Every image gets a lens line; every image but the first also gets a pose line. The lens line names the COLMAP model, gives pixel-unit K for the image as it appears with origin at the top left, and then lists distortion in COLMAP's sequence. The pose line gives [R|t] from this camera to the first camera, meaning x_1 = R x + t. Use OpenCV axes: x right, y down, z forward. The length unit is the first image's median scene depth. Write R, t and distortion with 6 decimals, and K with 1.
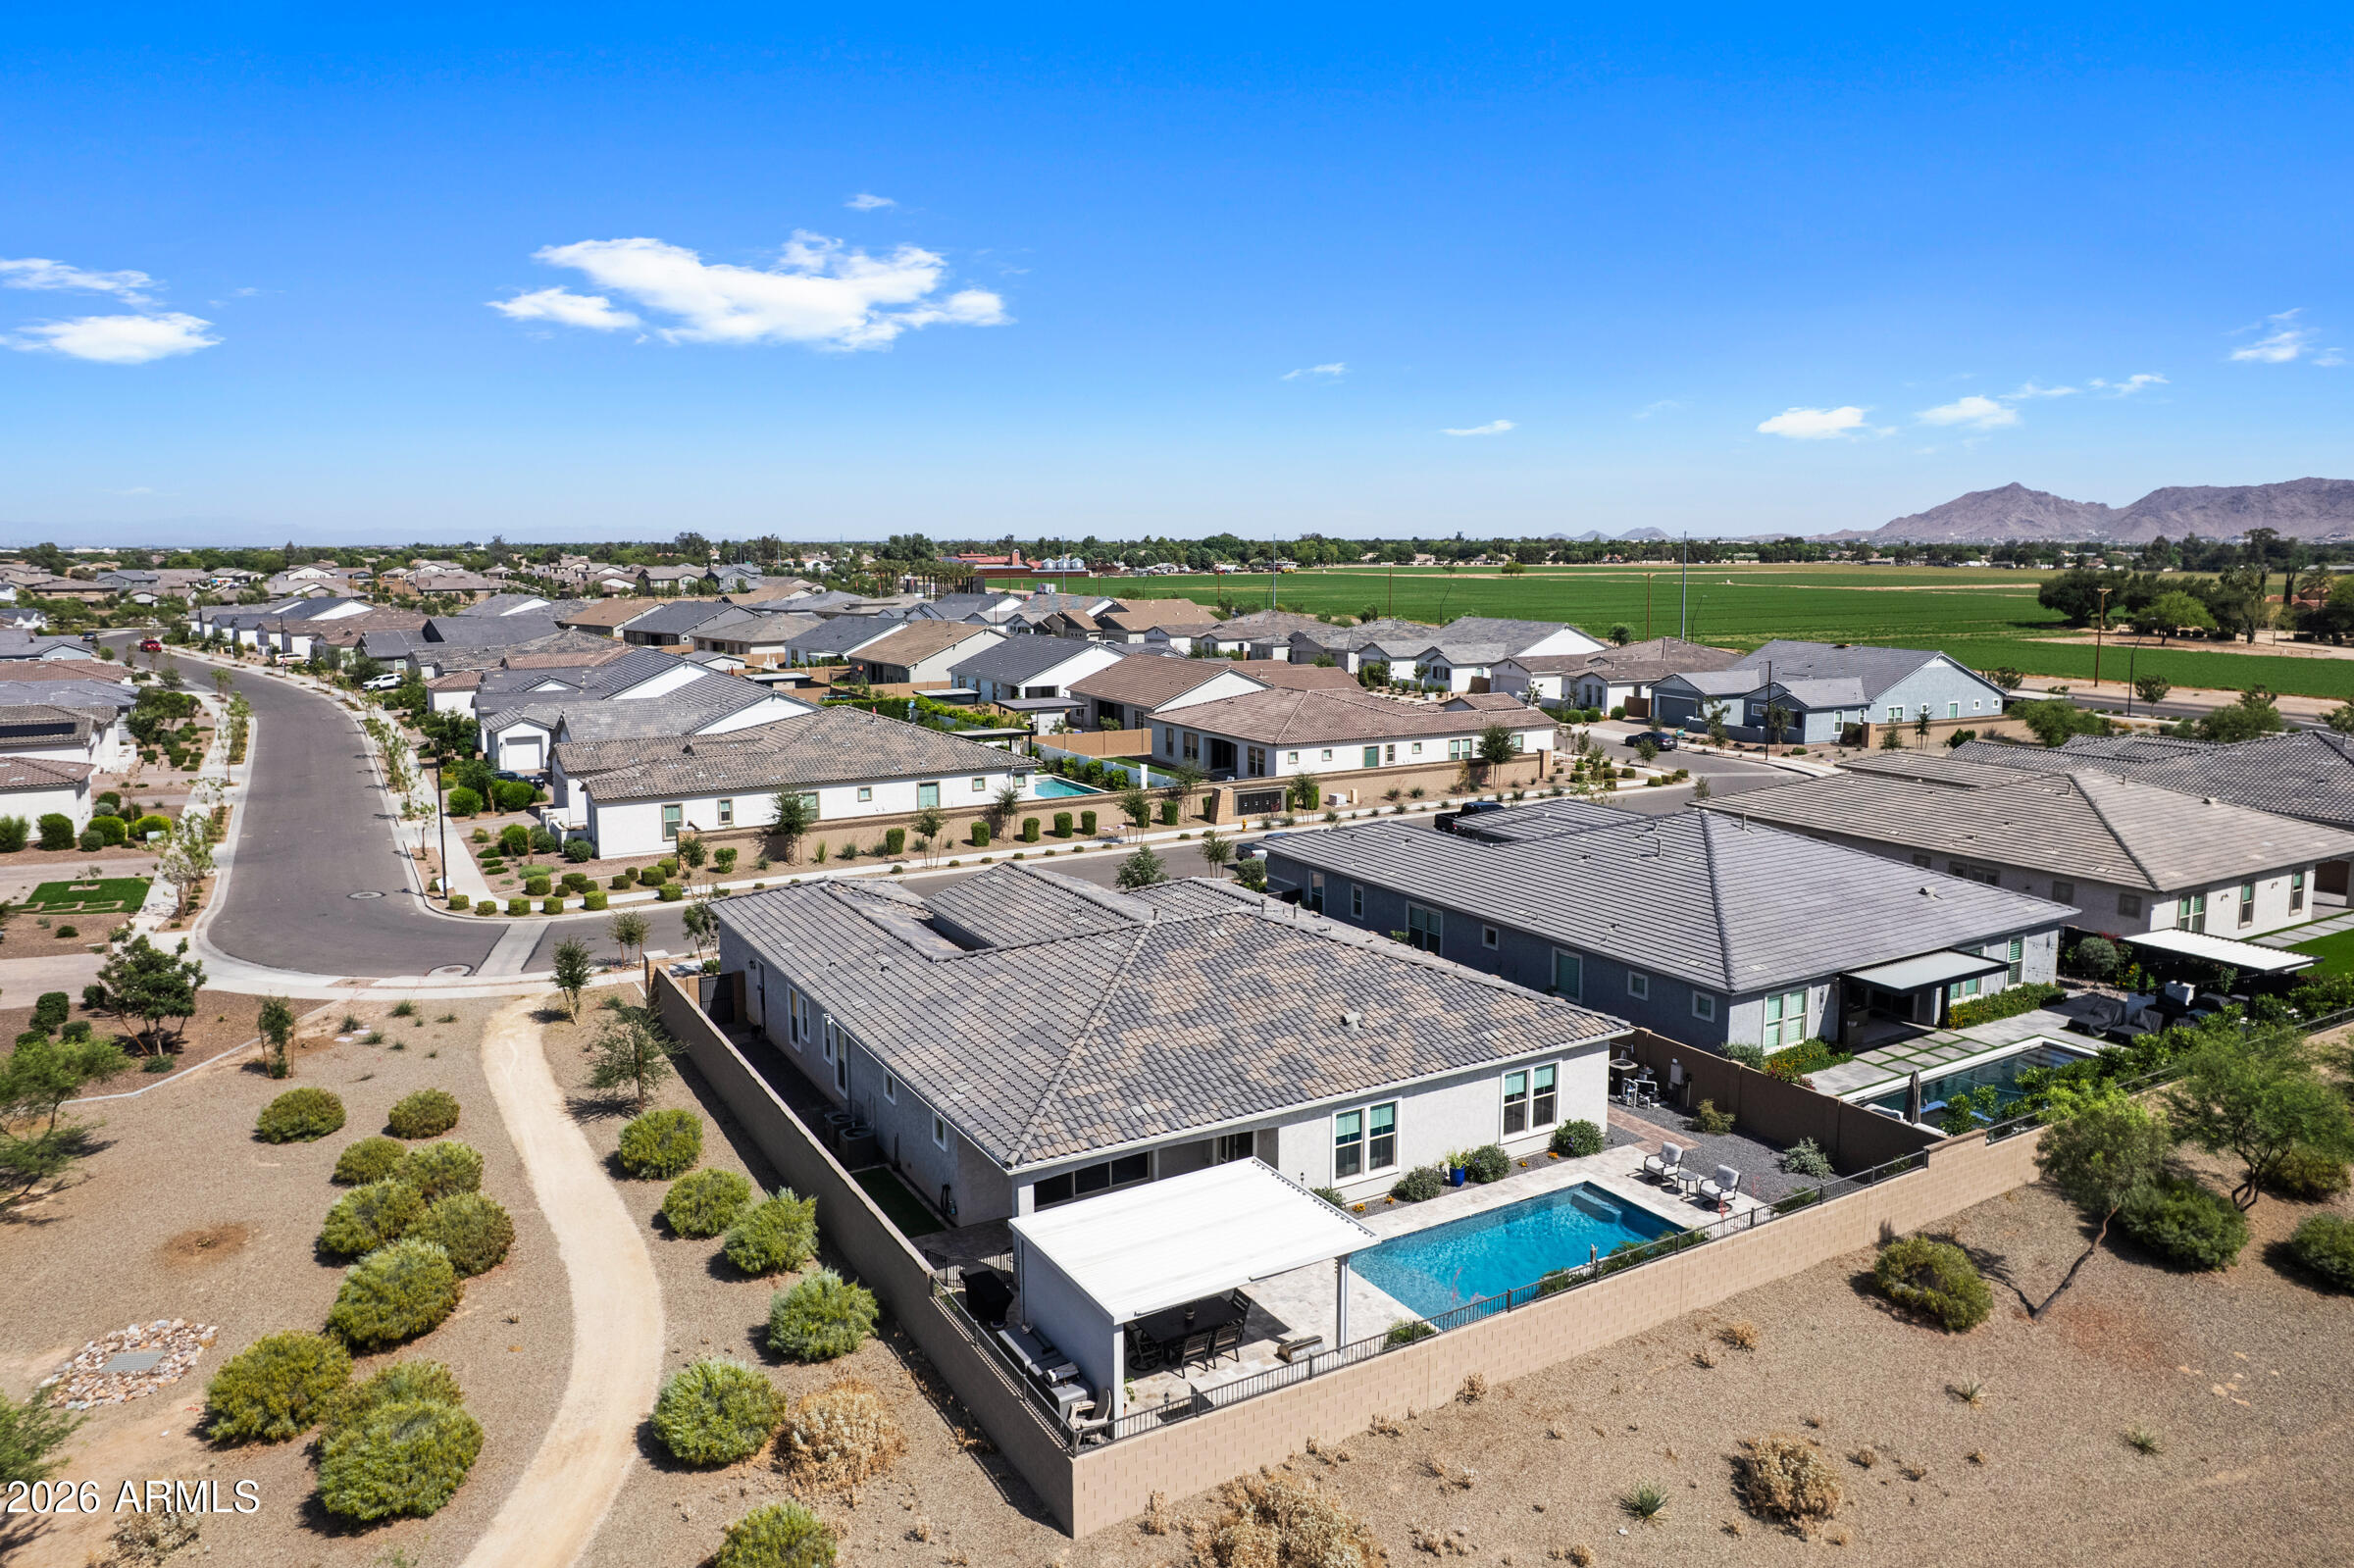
lens RADIAL K [[1524.6, 0, 1183.5], [0, 1524.6, 766.2], [0, 0, 1]] dist [-0.072648, 0.065355]
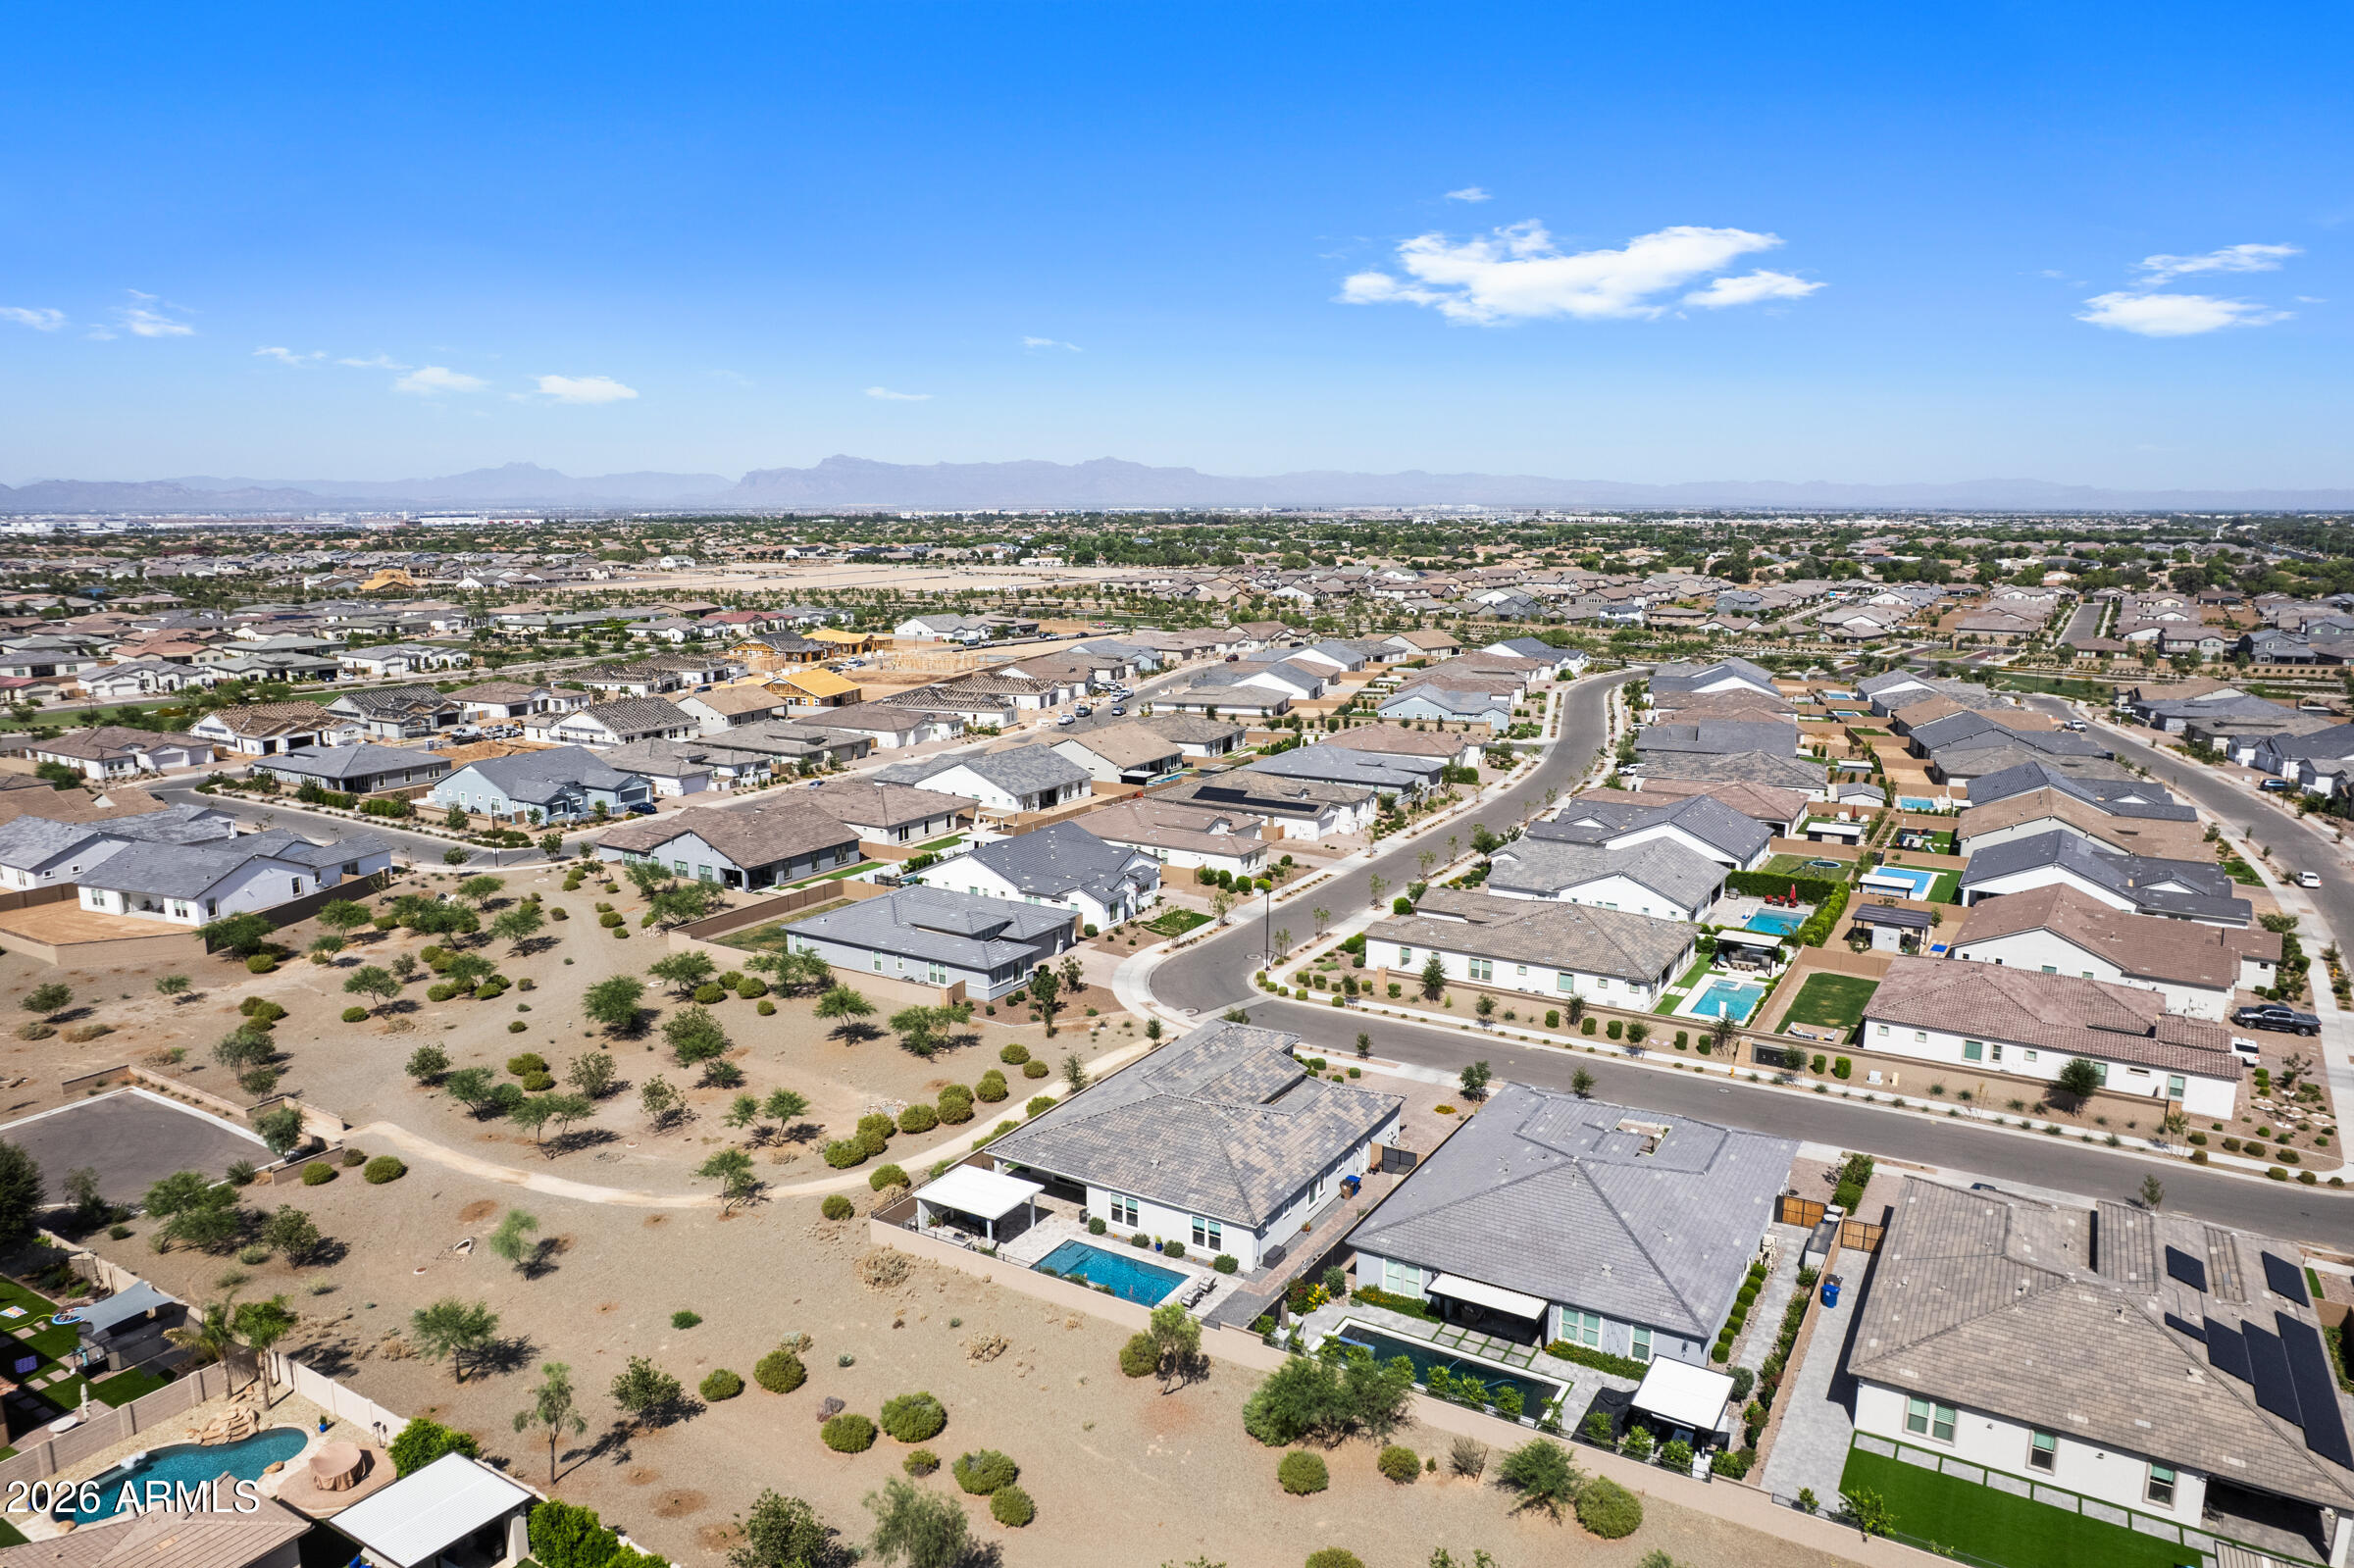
lens RADIAL K [[1498.9, 0, 1183.2], [0, 1498.9, 830.3], [0, 0, 1]] dist [-0.074703, 0.065297]
pose [[0.480797, 0.189341, -0.856145, 1.386858], [-0.130452, 0.980987, 0.143692, -0.457053], [0.867074, 0.042599, 0.496355, -0.050547]]
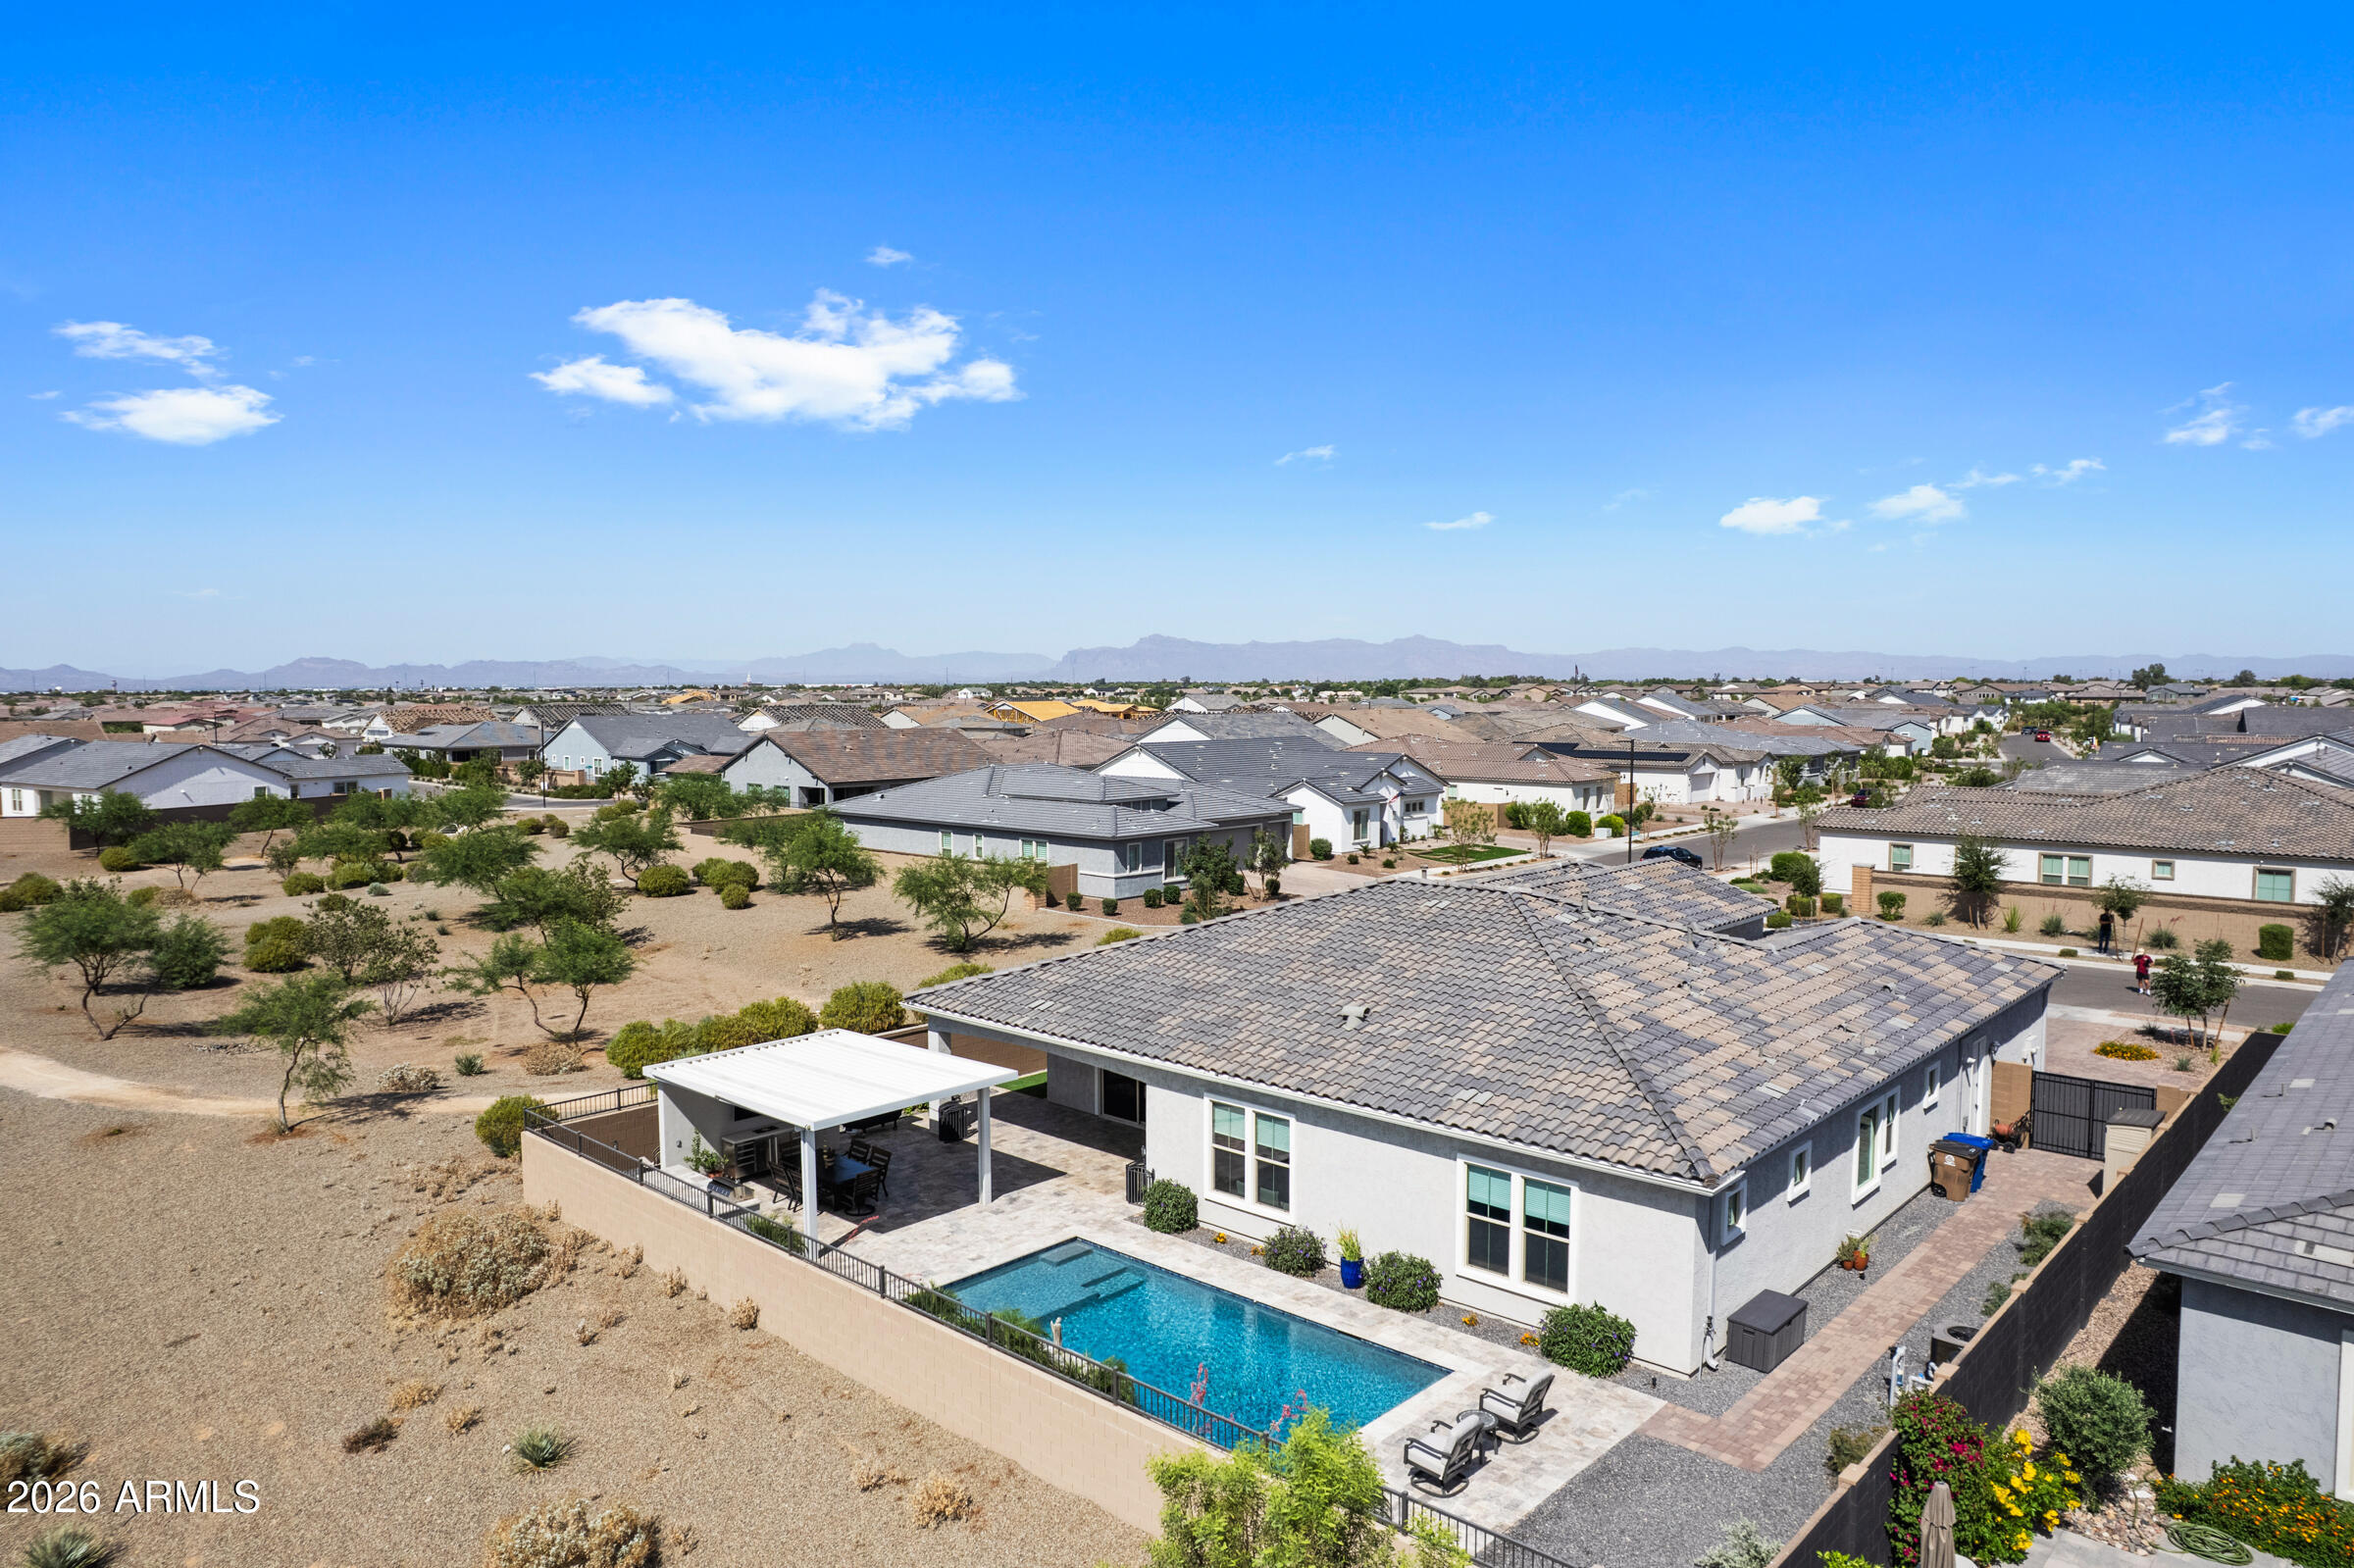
lens RADIAL K [[1518.0, 0, 1173.7], [0, 1518.0, 806.9], [0, 0, 1]] dist [-0.086966, 0.081255]
pose [[0.289433, 0.080227, -0.953830, 0.547030], [-0.137286, 0.989658, 0.041582, 0.038914], [0.947302, 0.118912, 0.297454, 0.506905]]
